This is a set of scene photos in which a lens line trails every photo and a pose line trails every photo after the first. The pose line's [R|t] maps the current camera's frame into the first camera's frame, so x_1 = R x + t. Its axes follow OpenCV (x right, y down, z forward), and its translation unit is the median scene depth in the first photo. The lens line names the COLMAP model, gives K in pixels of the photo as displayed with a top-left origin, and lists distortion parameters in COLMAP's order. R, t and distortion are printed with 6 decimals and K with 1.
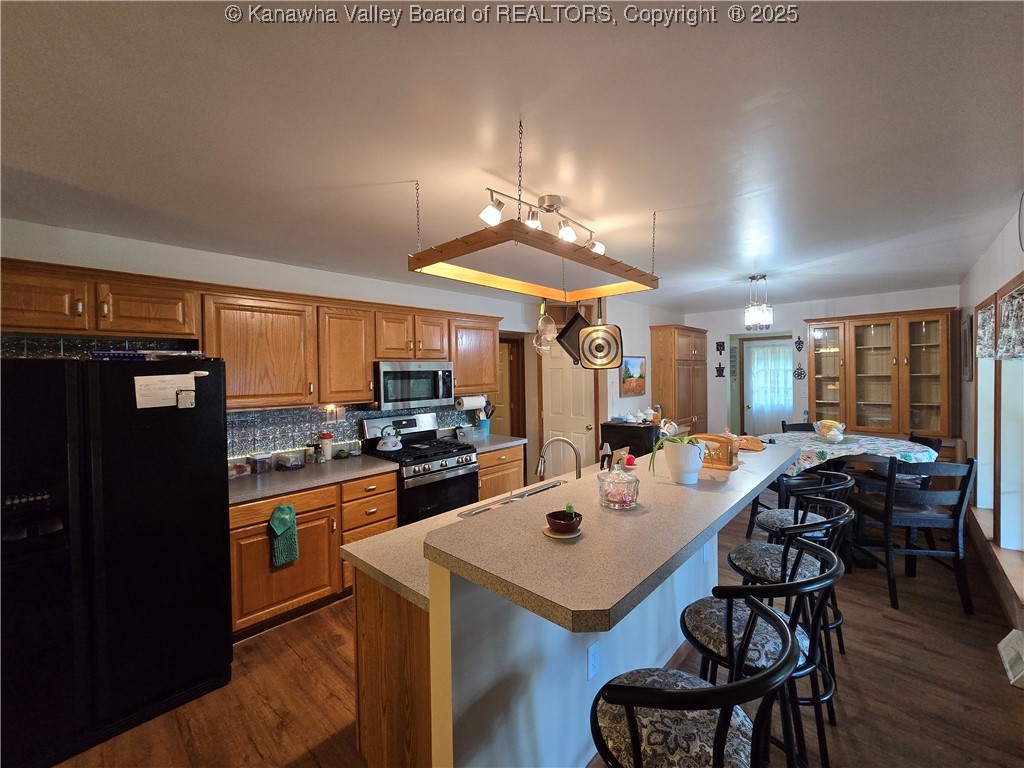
lens RADIAL K [[419.3, 0, 510.1], [0, 419.3, 379.8], [0, 0, 1]] dist [-0.001667, 0.000270]
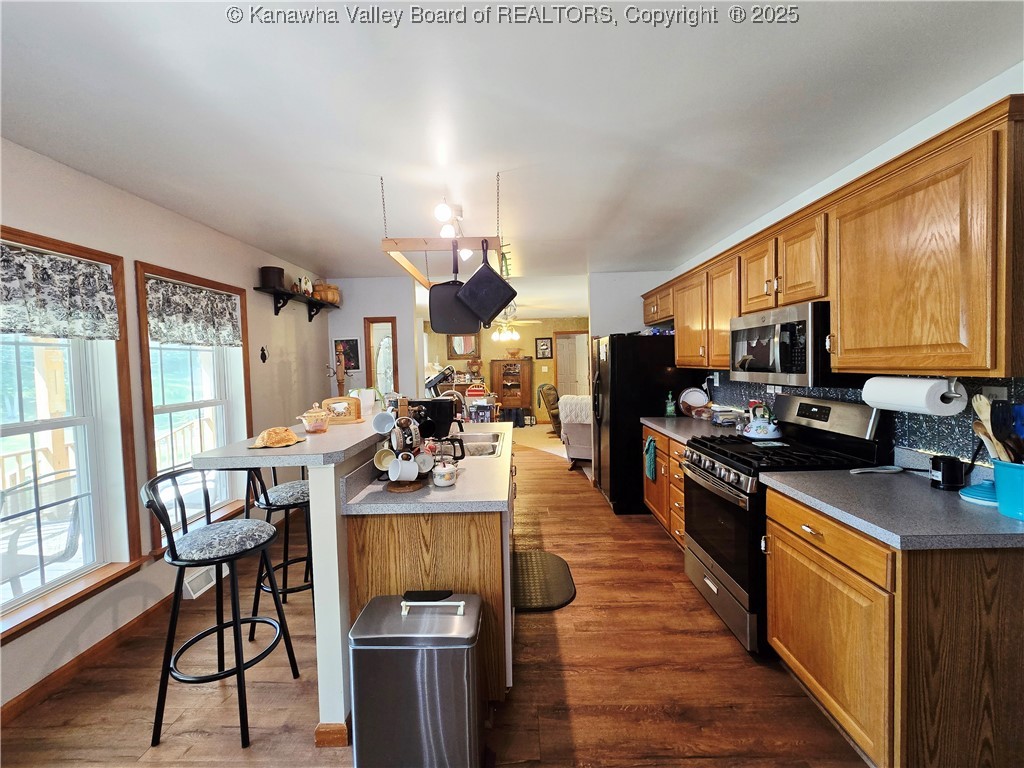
lens RADIAL K [[420.0, 0, 510.4], [0, 420.0, 379.4], [0, 0, 1]] dist [-0.001668, -0.000242]
pose [[-0.741552, 0.060168, -0.668192, 0.666462], [0.025858, 0.997794, 0.061150, 0.012993], [0.670397, 0.028068, -0.741472, 1.598618]]
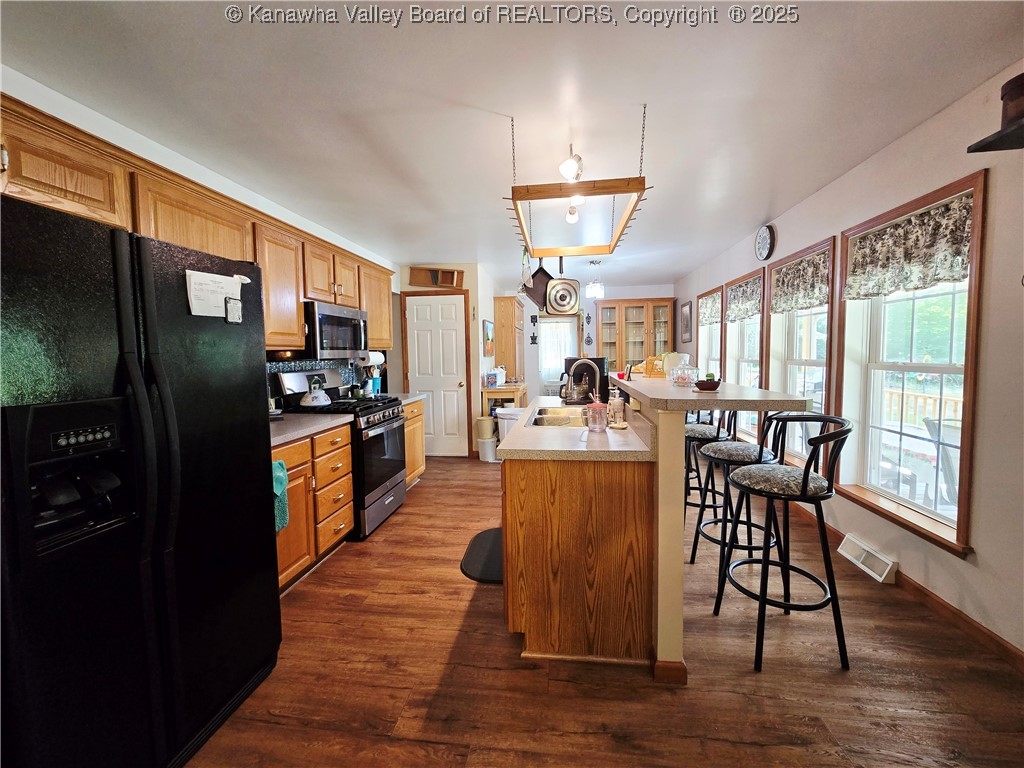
lens RADIAL K [[420.0, 0, 510.4], [0, 420.0, 379.4], [0, 0, 1]] dist [-0.001668, -0.000242]
pose [[0.817491, -0.032399, 0.575029, -0.586109], [0.013208, 0.999209, 0.037520, 0.108060], [-0.575790, -0.023077, 0.817272, 0.067284]]
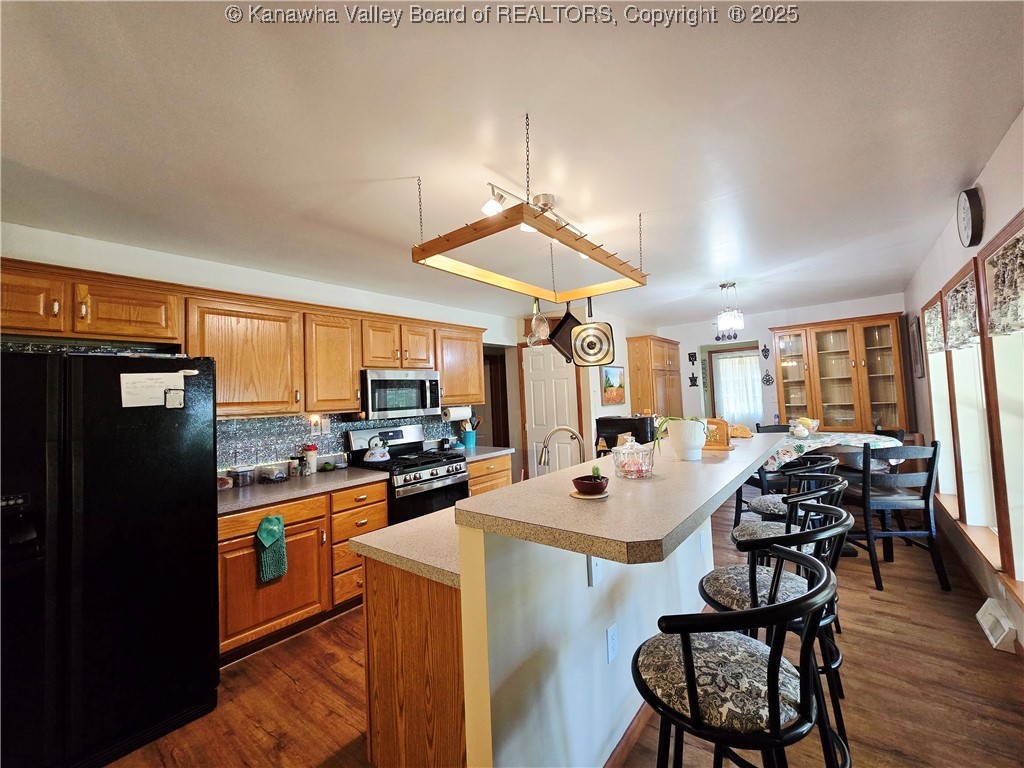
lens RADIAL K [[420.0, 0, 510.4], [0, 420.0, 379.4], [0, 0, 1]] dist [-0.001668, -0.000242]
pose [[0.997071, -0.024756, 0.072370, -0.057352], [0.029337, 0.997586, -0.062934, 0.061931], [-0.070637, 0.064872, 0.995390, -0.005627]]
